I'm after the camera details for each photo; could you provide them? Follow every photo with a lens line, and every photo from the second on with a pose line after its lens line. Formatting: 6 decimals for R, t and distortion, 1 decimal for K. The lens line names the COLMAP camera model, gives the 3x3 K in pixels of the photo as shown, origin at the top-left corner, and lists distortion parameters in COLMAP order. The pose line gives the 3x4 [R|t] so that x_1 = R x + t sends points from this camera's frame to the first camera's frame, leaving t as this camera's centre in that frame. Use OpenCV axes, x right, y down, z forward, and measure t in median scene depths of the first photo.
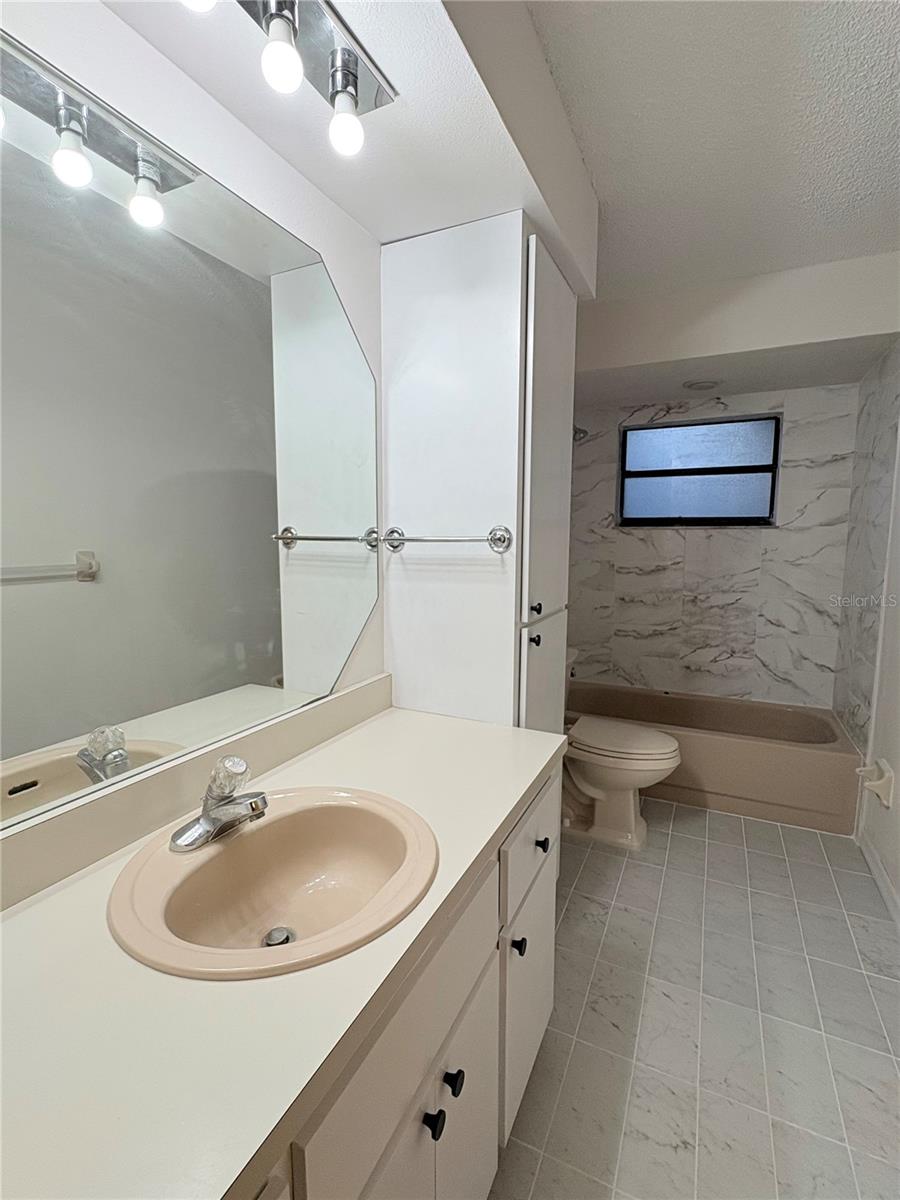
lens RADIAL K [[556.1, 0, 450.0], [0, 556.1, 600.0], [0, 0, 1]] dist [0.000245, 0.000081]
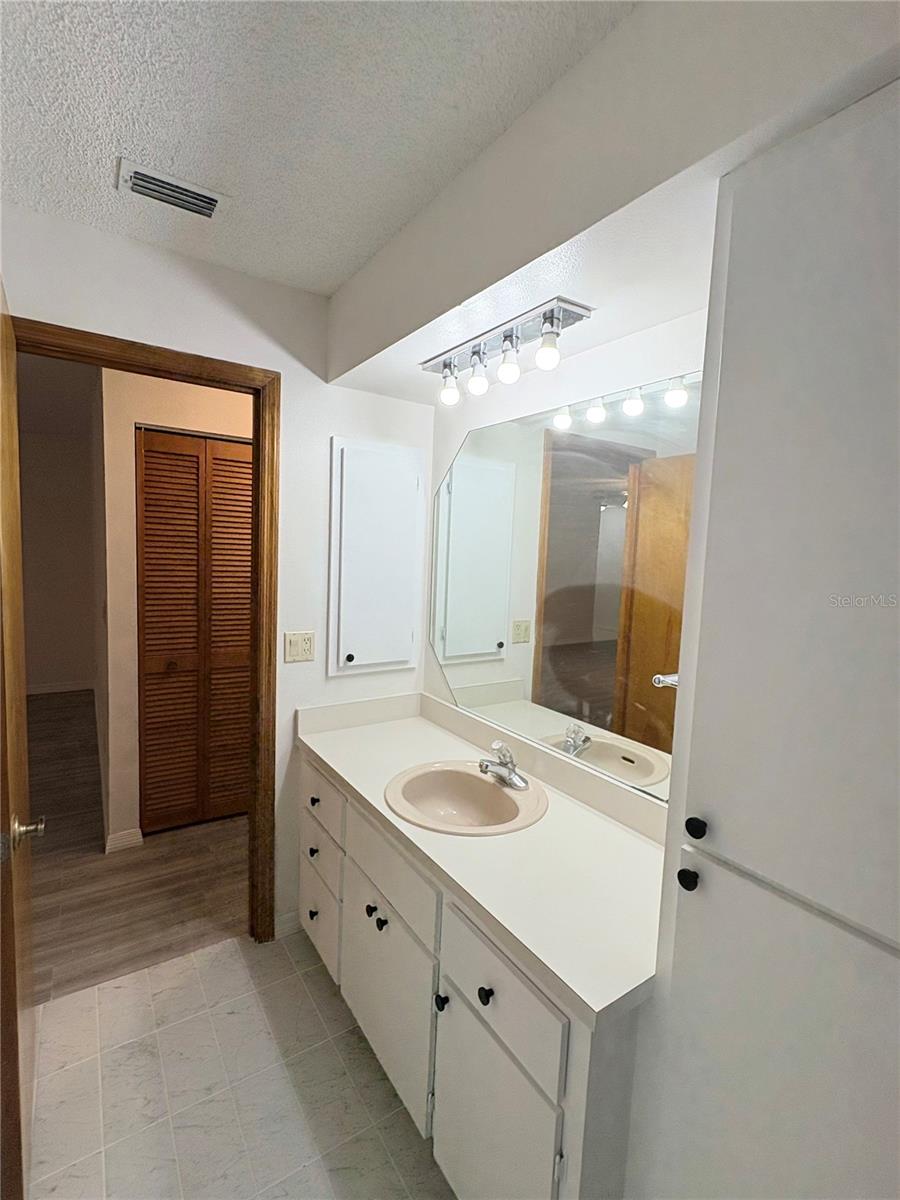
lens RADIAL K [[556.1, 0, 450.0], [0, 556.1, 600.0], [0, 0, 1]] dist [0.000245, 0.000081]
pose [[-0.515291, 0.058995, -0.854983, 0.956890], [-0.136815, 0.979171, 0.150021, -0.329009], [0.846024, 0.194279, -0.496486, 1.302252]]
